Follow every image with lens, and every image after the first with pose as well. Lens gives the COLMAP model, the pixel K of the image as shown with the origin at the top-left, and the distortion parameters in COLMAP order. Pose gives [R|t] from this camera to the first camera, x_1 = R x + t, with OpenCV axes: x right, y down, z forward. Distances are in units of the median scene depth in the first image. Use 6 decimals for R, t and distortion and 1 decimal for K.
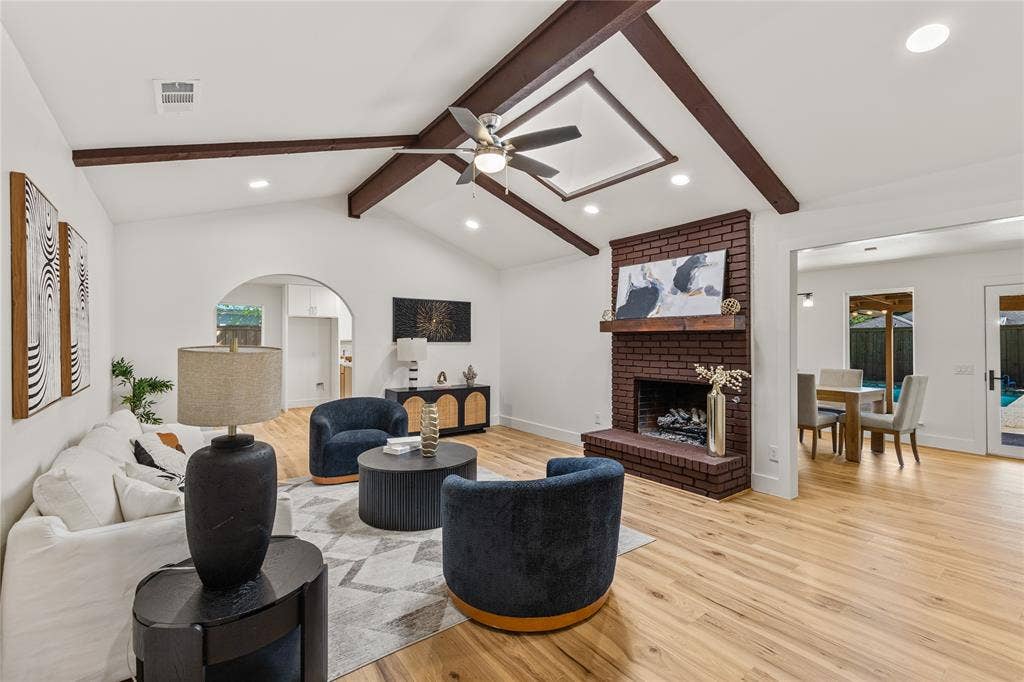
lens RADIAL K [[444.1, 0, 511.3], [0, 444.1, 343.1], [0, 0, 1]] dist [0.005620, -0.002076]
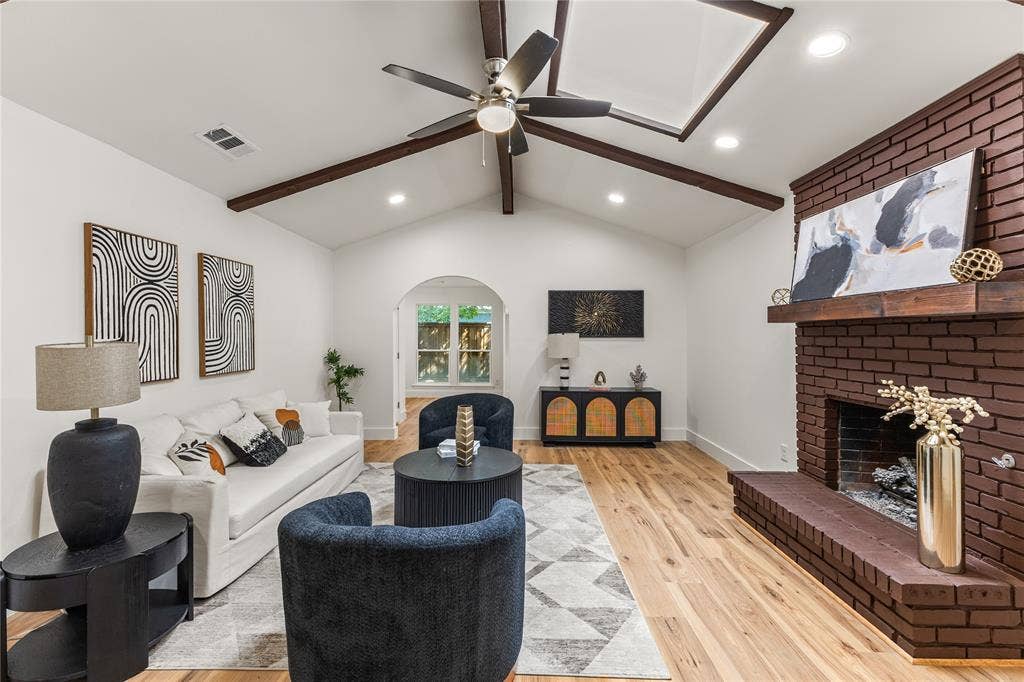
lens RADIAL K [[444.1, 0, 506.3], [0, 444.1, 334.7], [0, 0, 1]] dist [0.005620, -0.002076]
pose [[0.788796, -0.003409, -0.614646, 0.320353], [-0.001377, 0.999972, -0.007313, -0.002151], [0.614654, 0.006615, 0.788769, 0.252894]]
